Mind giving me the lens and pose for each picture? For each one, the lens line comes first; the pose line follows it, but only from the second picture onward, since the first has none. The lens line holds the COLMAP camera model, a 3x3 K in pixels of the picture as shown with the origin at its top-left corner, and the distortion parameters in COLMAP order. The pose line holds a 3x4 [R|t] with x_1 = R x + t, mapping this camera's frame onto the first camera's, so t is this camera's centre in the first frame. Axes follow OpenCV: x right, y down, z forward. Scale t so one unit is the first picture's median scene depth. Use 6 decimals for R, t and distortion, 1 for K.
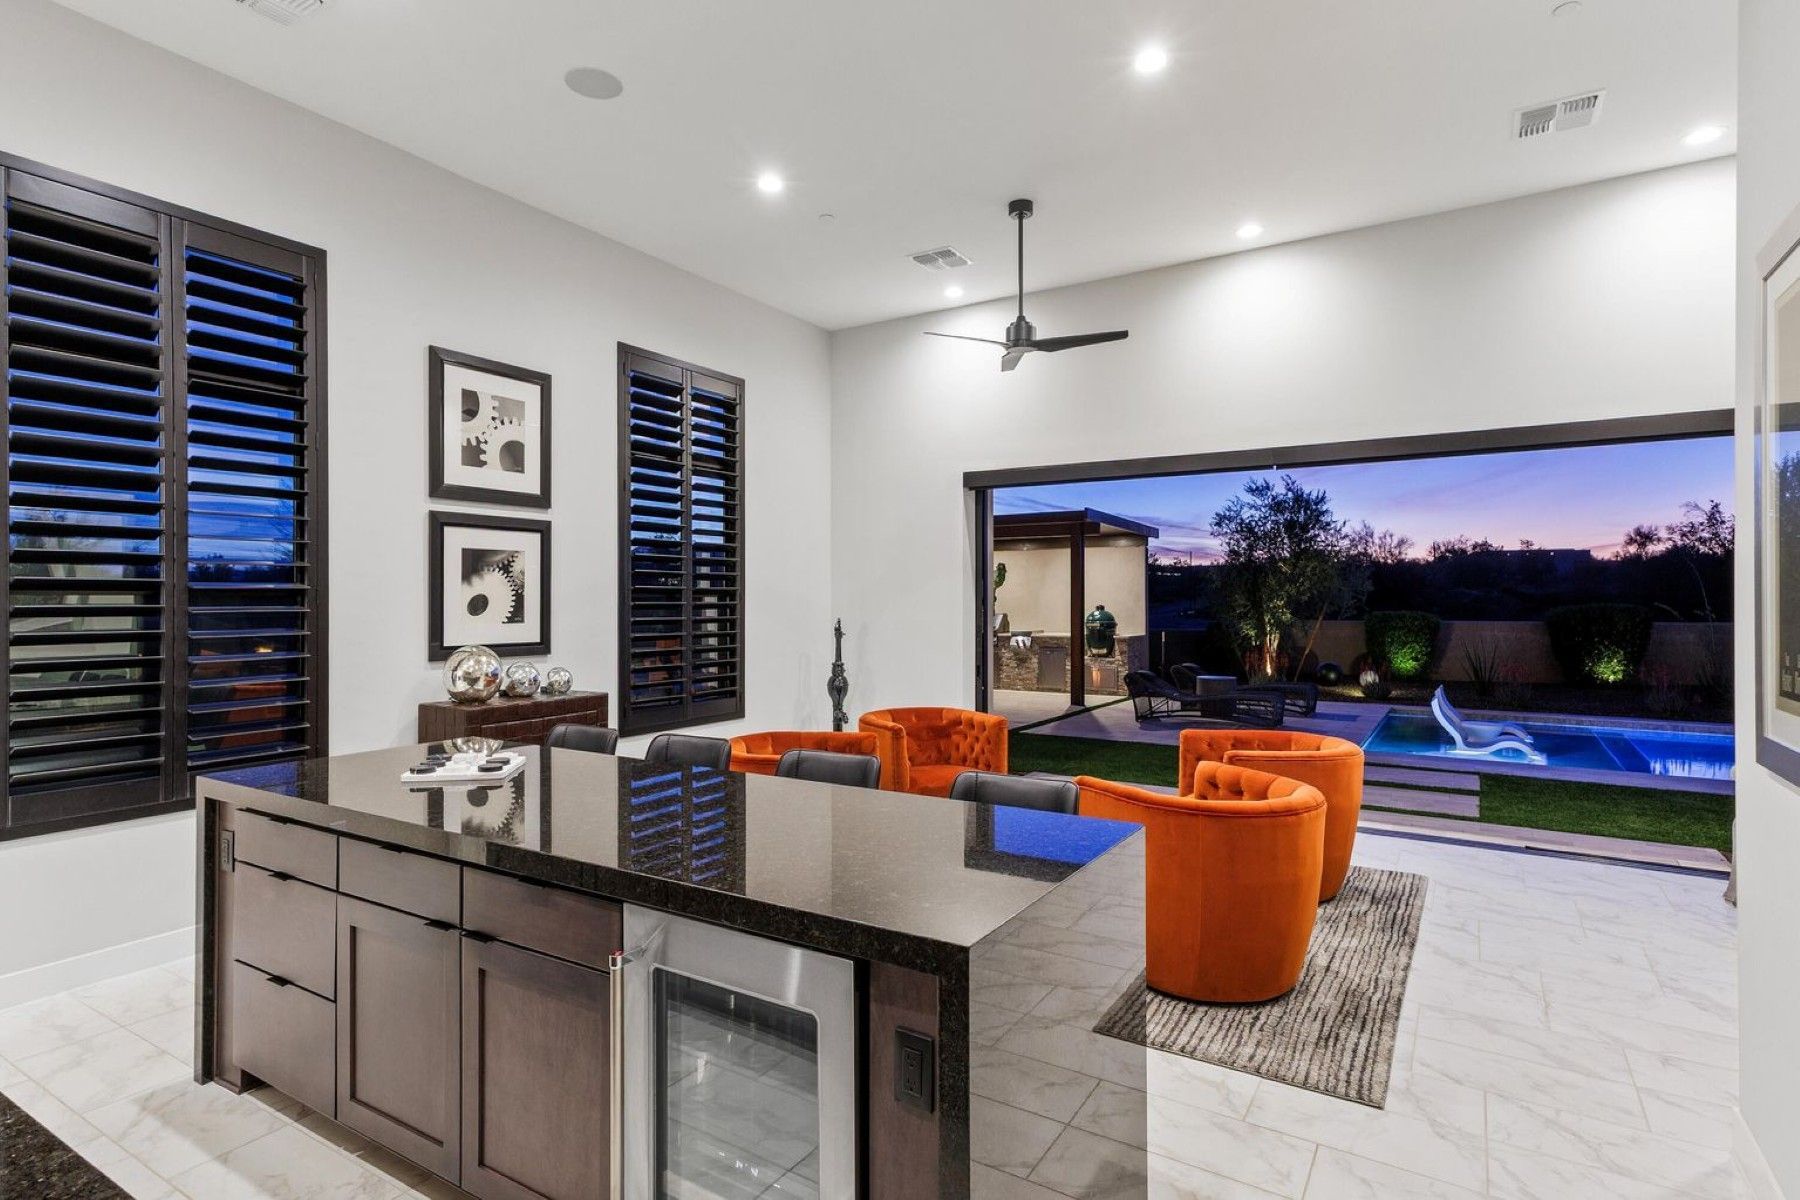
lens RADIAL K [[922.2, 0, 896.9], [0, 922.2, 588.7], [0, 0, 1]] dist [0.004024, 0.000249]
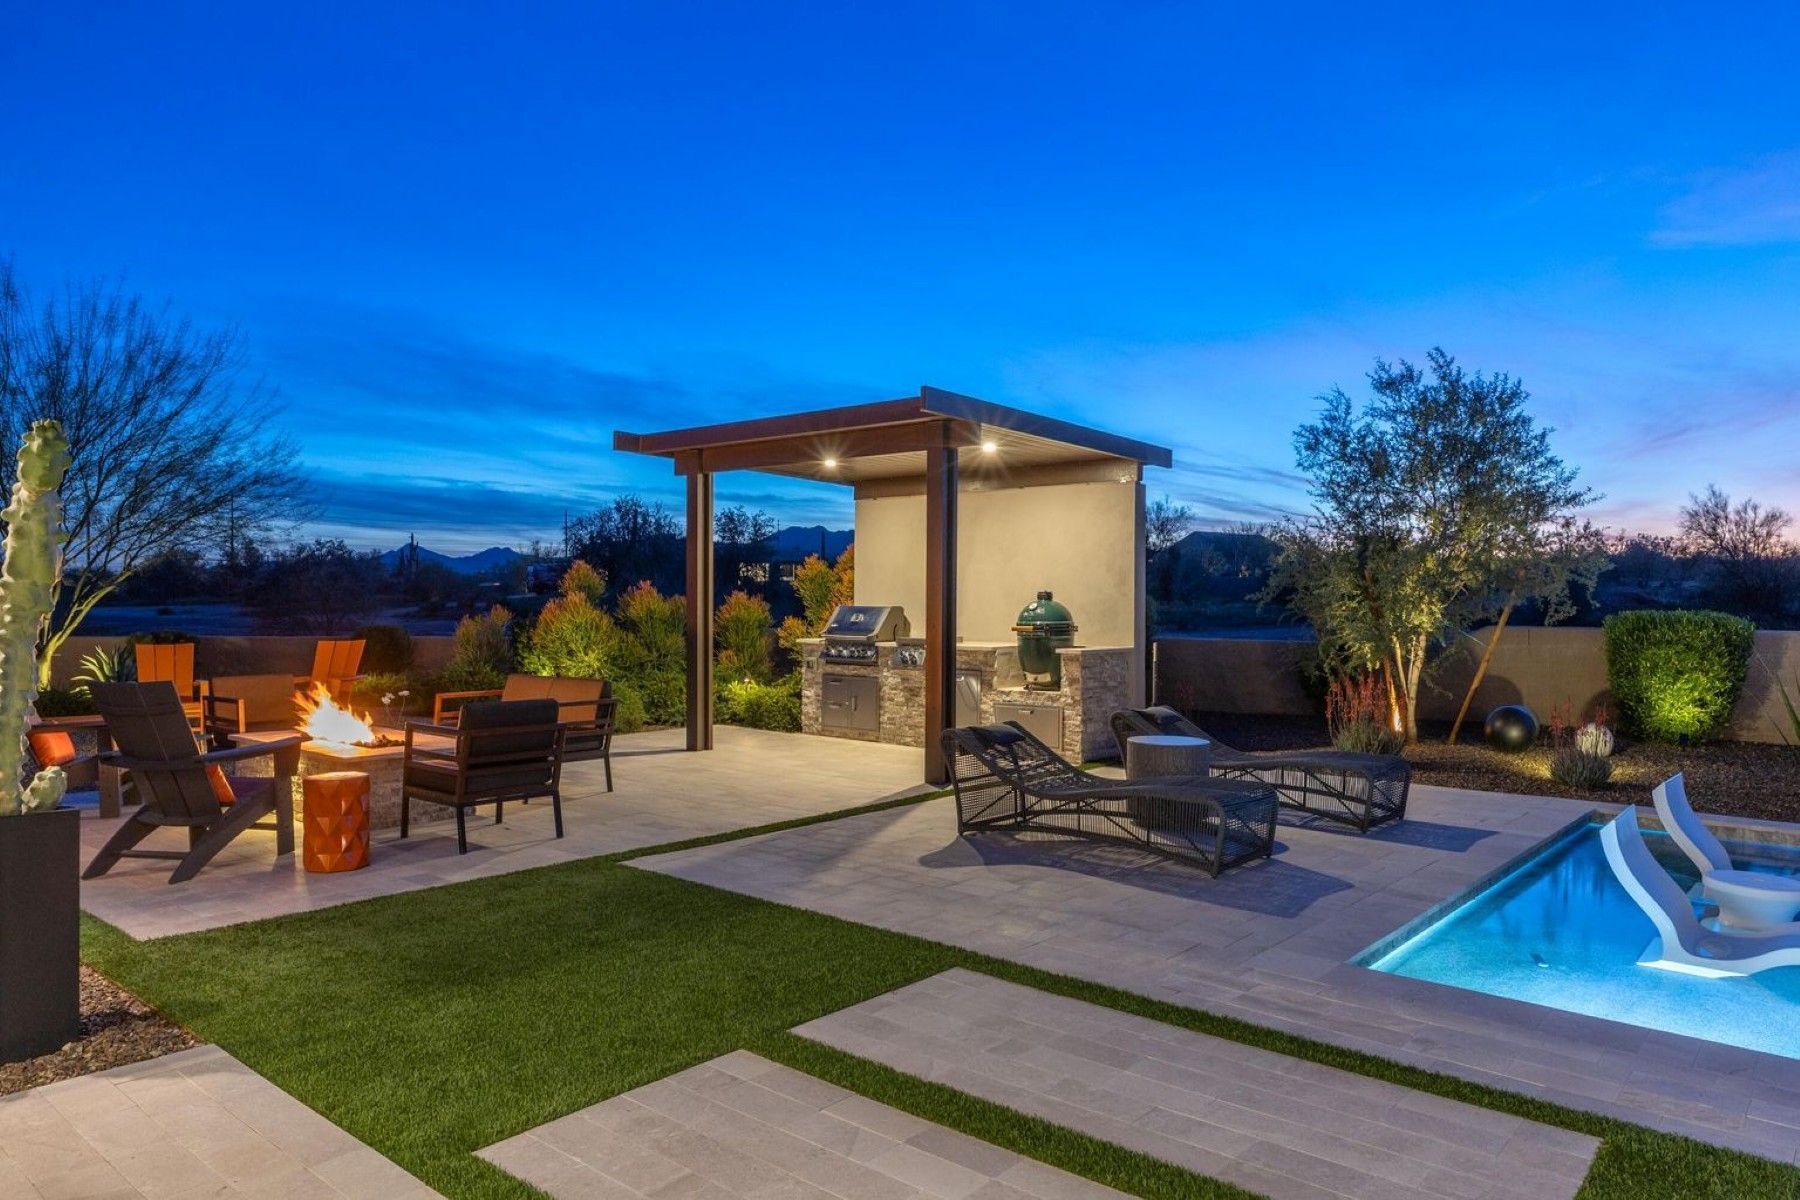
lens RADIAL K [[1174.5, 0, 906.4], [0, 1174.5, 612.3], [0, 0, 1]] dist [-0.007195, -0.002560]
pose [[0.988915, 0.009590, -0.148175, 0.219135], [-0.006369, 0.999733, 0.022194, 0.013825], [0.148349, -0.021004, 0.988712, 0.286991]]
